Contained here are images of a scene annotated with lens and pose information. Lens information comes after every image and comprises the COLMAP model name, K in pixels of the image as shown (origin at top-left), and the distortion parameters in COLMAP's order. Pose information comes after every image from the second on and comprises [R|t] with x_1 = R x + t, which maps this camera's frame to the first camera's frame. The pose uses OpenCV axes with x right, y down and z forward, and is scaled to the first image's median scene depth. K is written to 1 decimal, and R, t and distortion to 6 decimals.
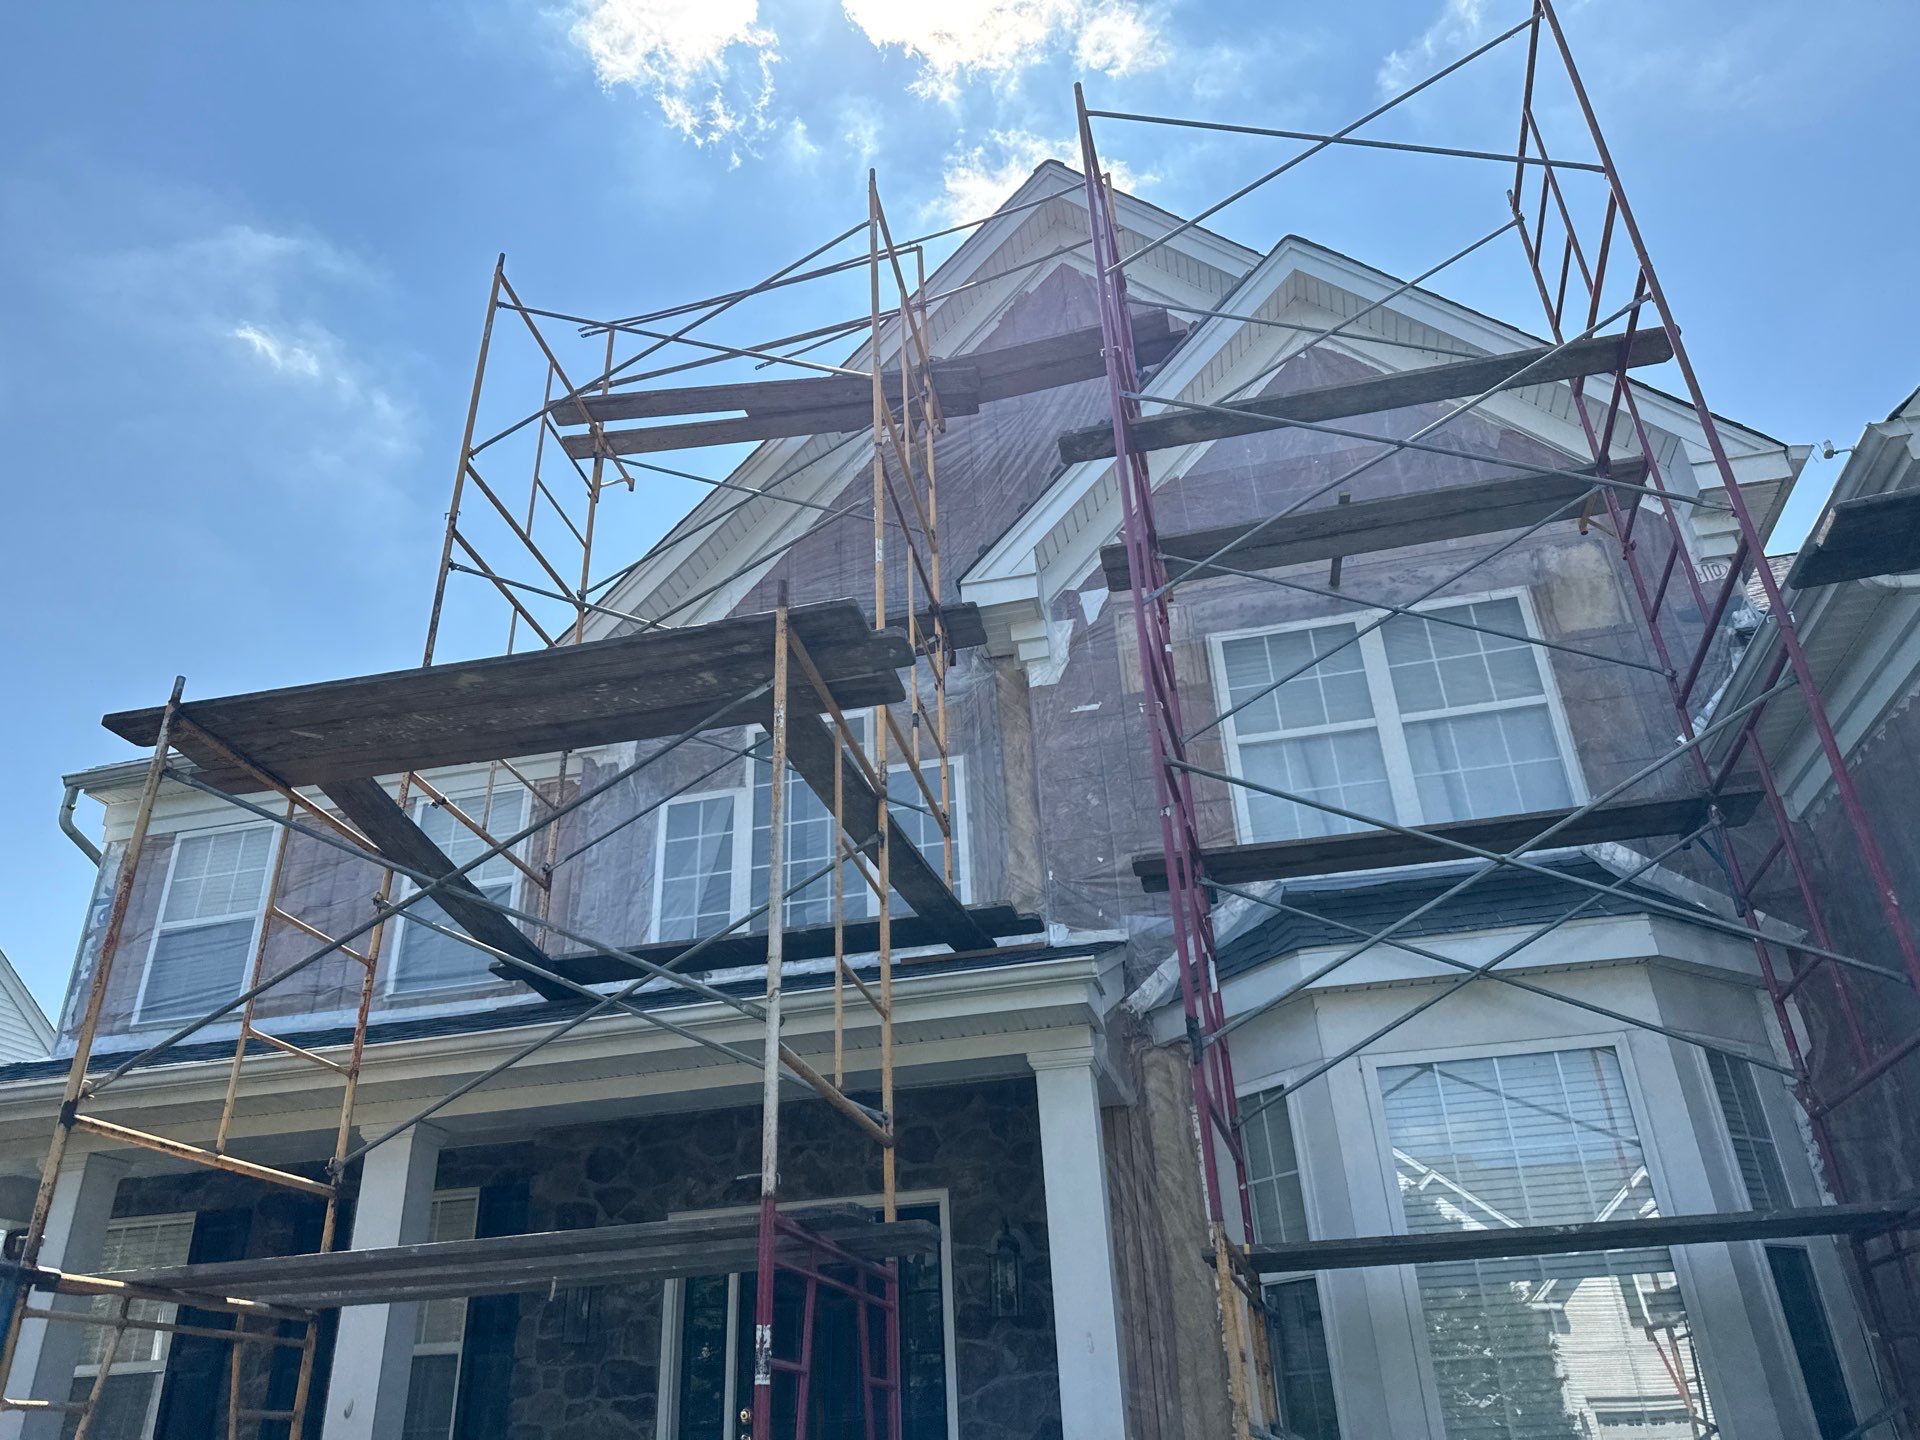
lens RADIAL K [[1367.0, 0, 943.1], [0, 1367.0, 722.5], [0, 0, 1]] dist [0.084686, -0.115687]
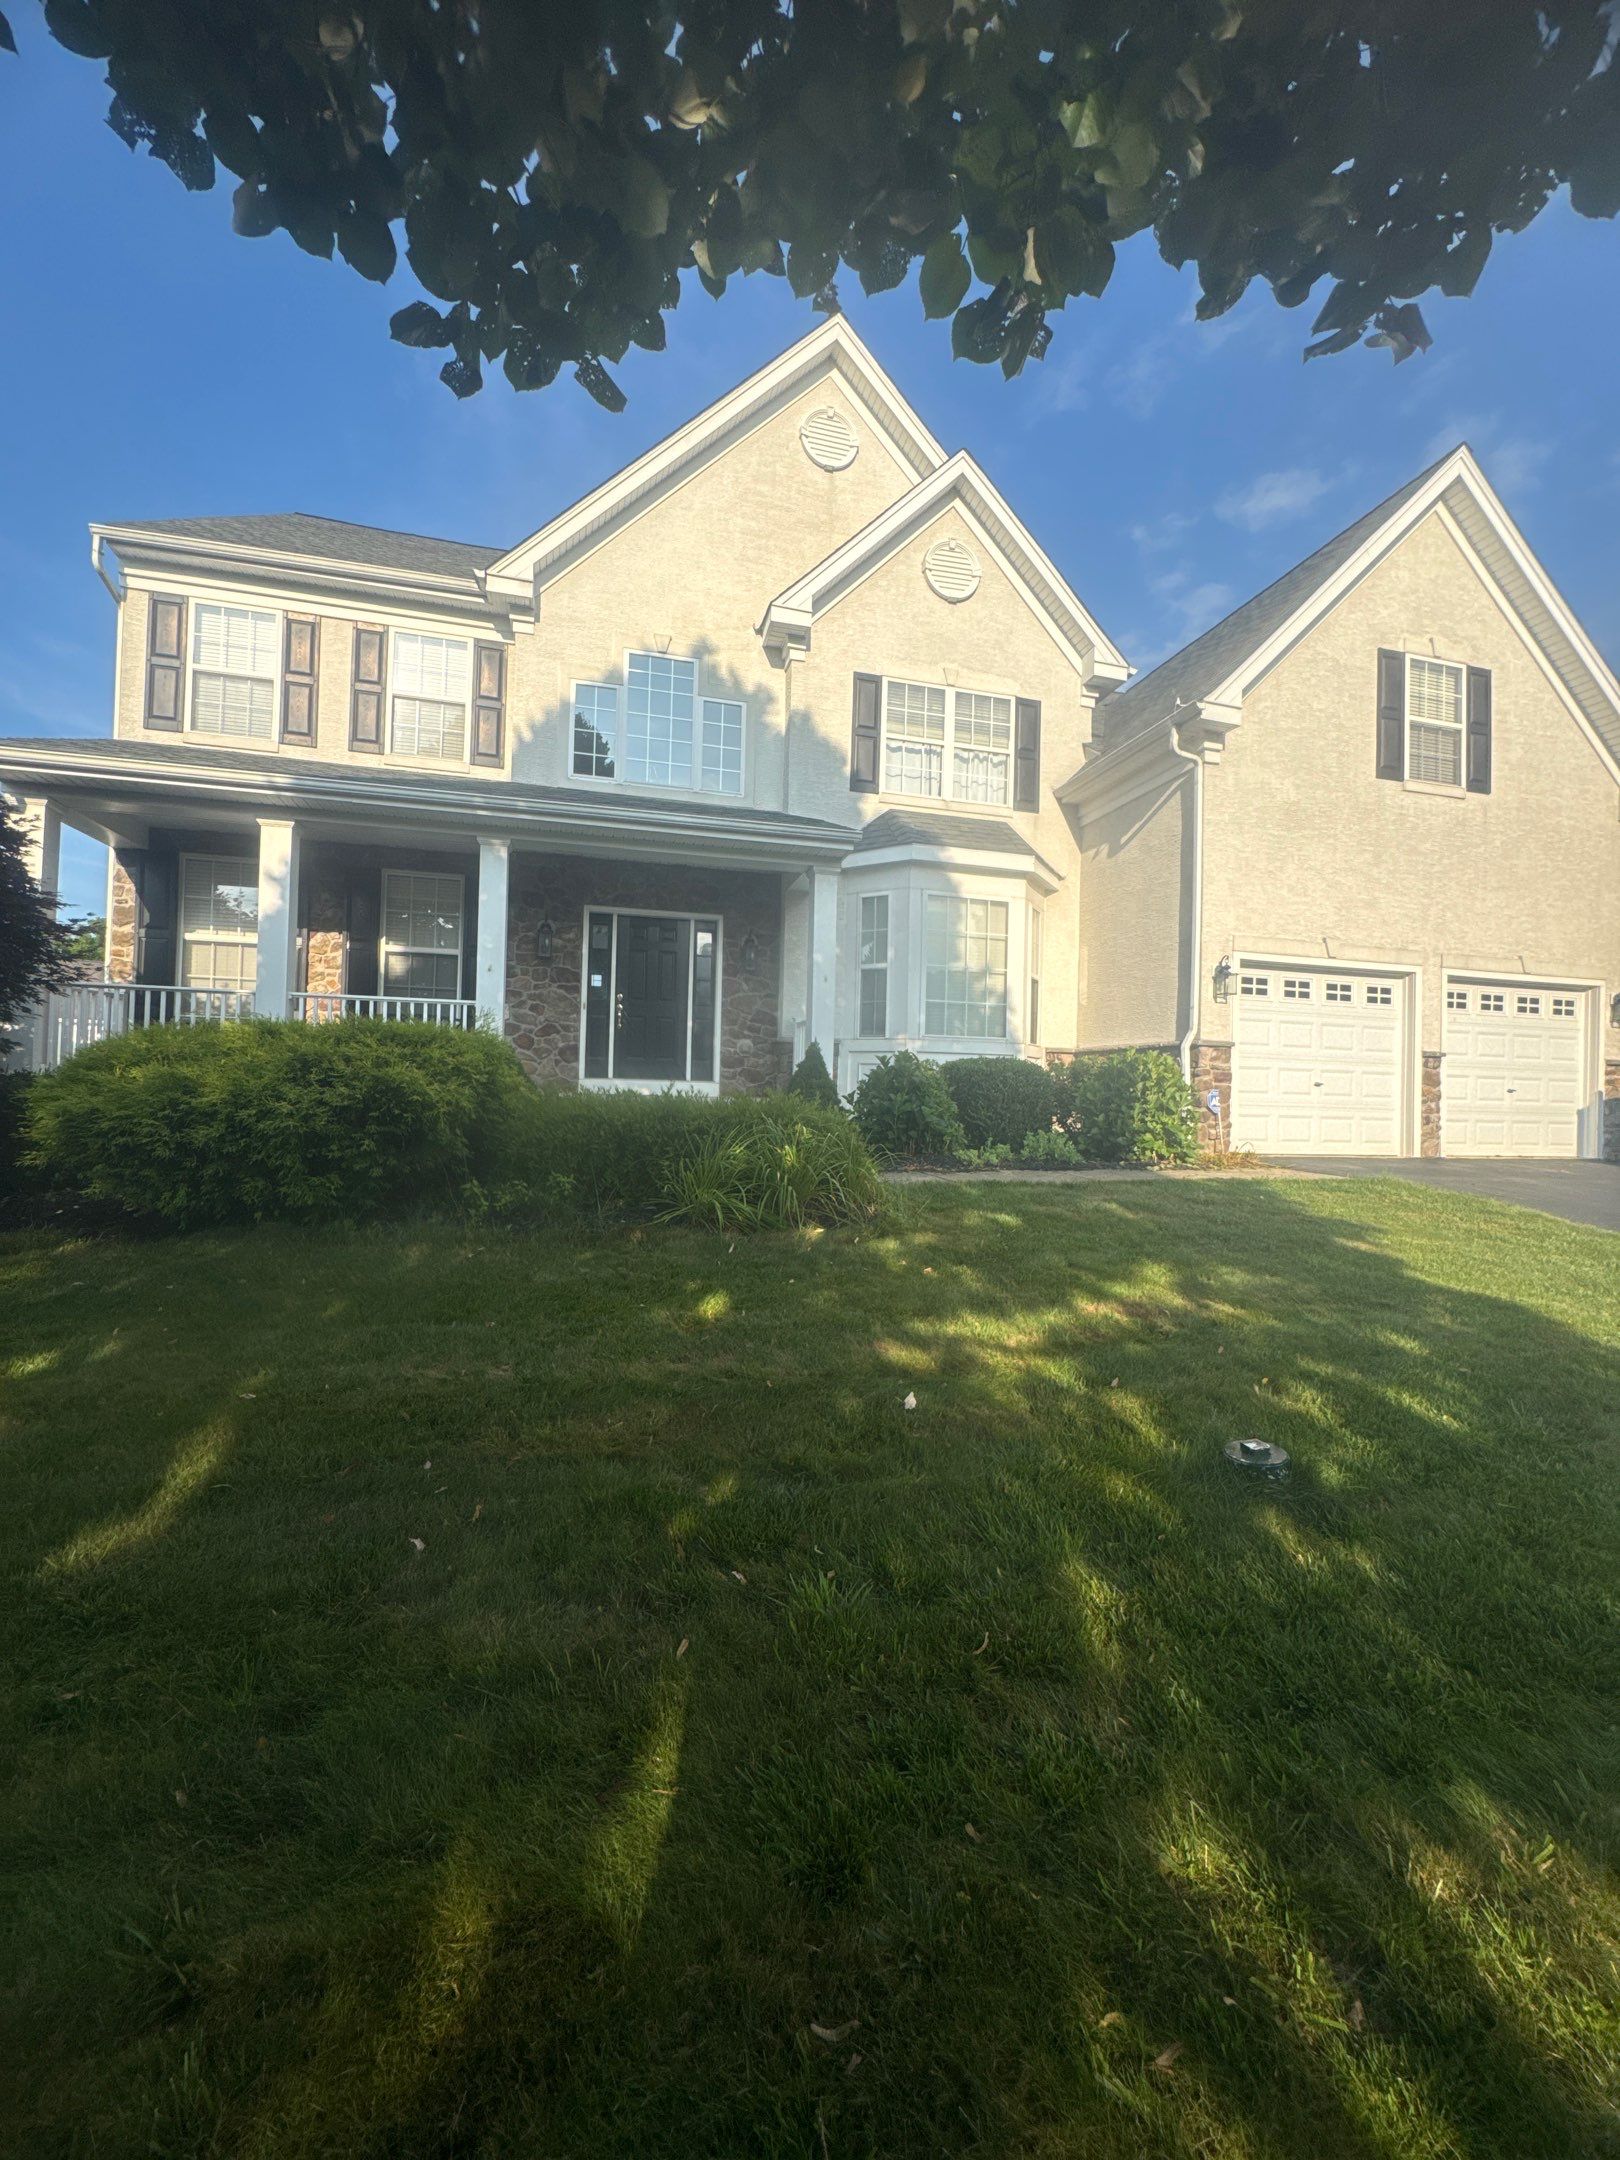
lens RADIAL K [[867.0, 0, 819.7], [0, 867.0, 1083.6], [0, 0, 1]] dist [-0.005071, -0.000052]
pose [[0.880602, 0.066398, 0.469181, -0.486952], [-0.273542, 0.879729, 0.388910, -0.005763], [-0.386929, -0.470816, 0.792855, -0.281870]]
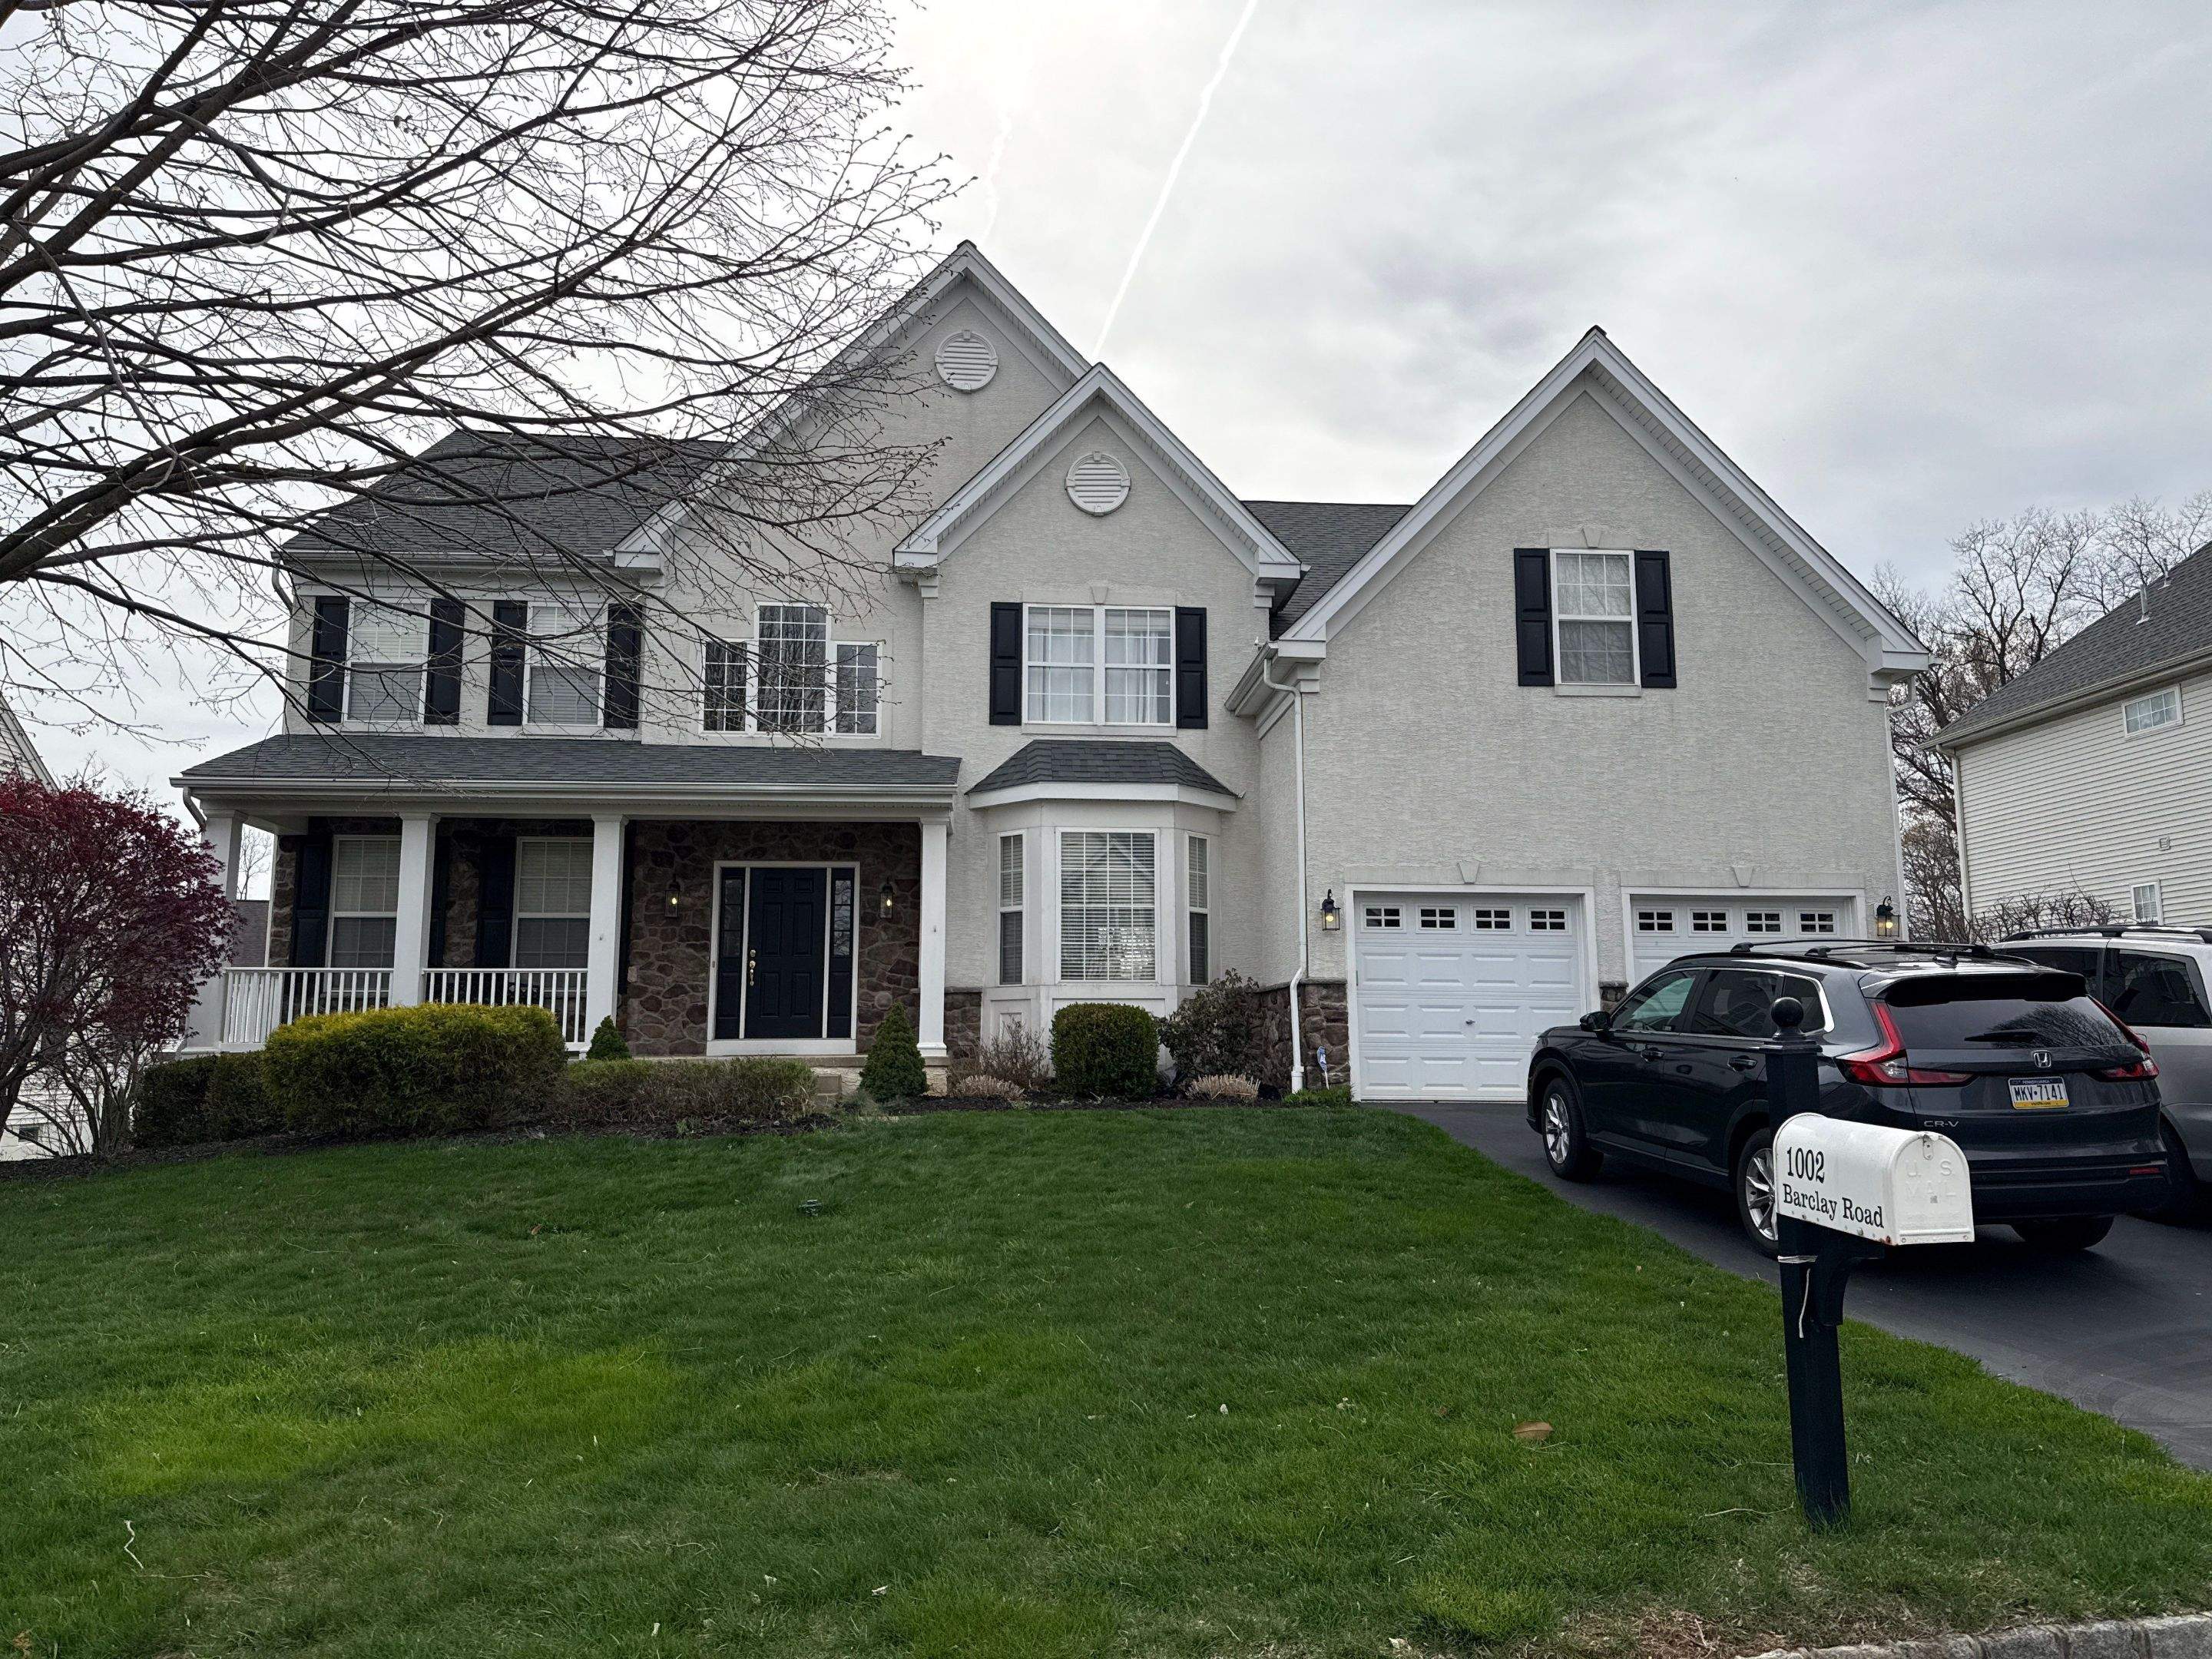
lens RADIAL K [[1530.3, 0, 1120.5], [0, 1530.3, 845.2], [0, 0, 1]] dist [0.063674, -0.017804]
pose [[0.945014, 0.080752, 0.316902, -0.357869], [-0.182856, 0.933874, 0.307316, -0.468326], [-0.271130, -0.348366, 0.897290, -1.176272]]
